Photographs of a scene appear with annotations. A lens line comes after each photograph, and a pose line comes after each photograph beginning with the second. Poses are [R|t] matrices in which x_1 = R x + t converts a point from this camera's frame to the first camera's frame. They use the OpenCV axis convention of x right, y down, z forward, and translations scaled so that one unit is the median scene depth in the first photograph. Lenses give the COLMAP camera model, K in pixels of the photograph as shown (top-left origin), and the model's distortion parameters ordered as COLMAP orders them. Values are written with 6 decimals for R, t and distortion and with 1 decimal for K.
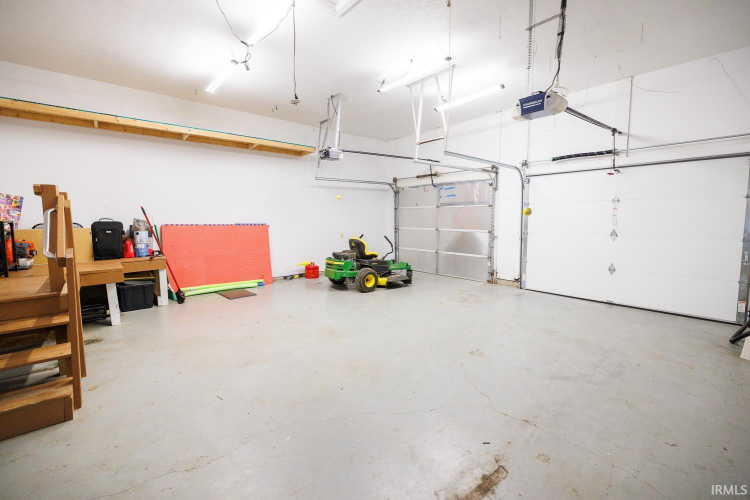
lens RADIAL K [[313.1, 0, 374.7], [0, 313.1, 249.8], [0, 0, 1]] dist [-0.000628, -0.000147]
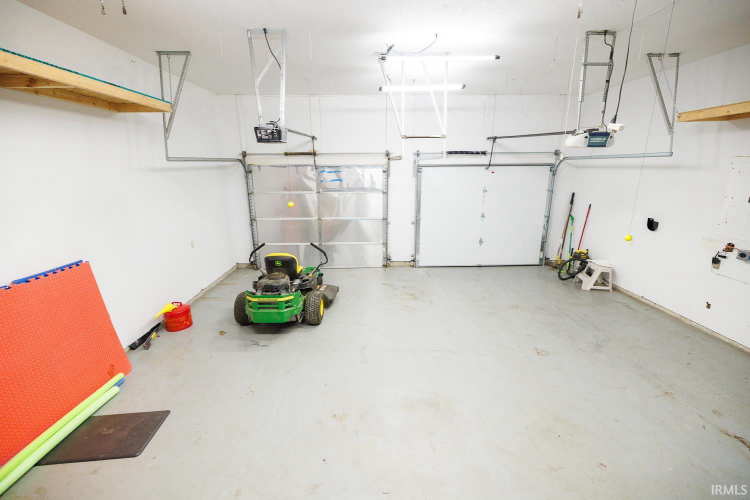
lens RADIAL K [[313.1, 0, 376.5], [0, 313.1, 245.9], [0, 0, 1]] dist [-0.000628, -0.000147]
pose [[0.636186, -0.189806, 0.747824, -0.414370], [0.083991, 0.980544, 0.177421, -0.150722], [-0.766950, -0.050062, 0.639751, 0.368875]]
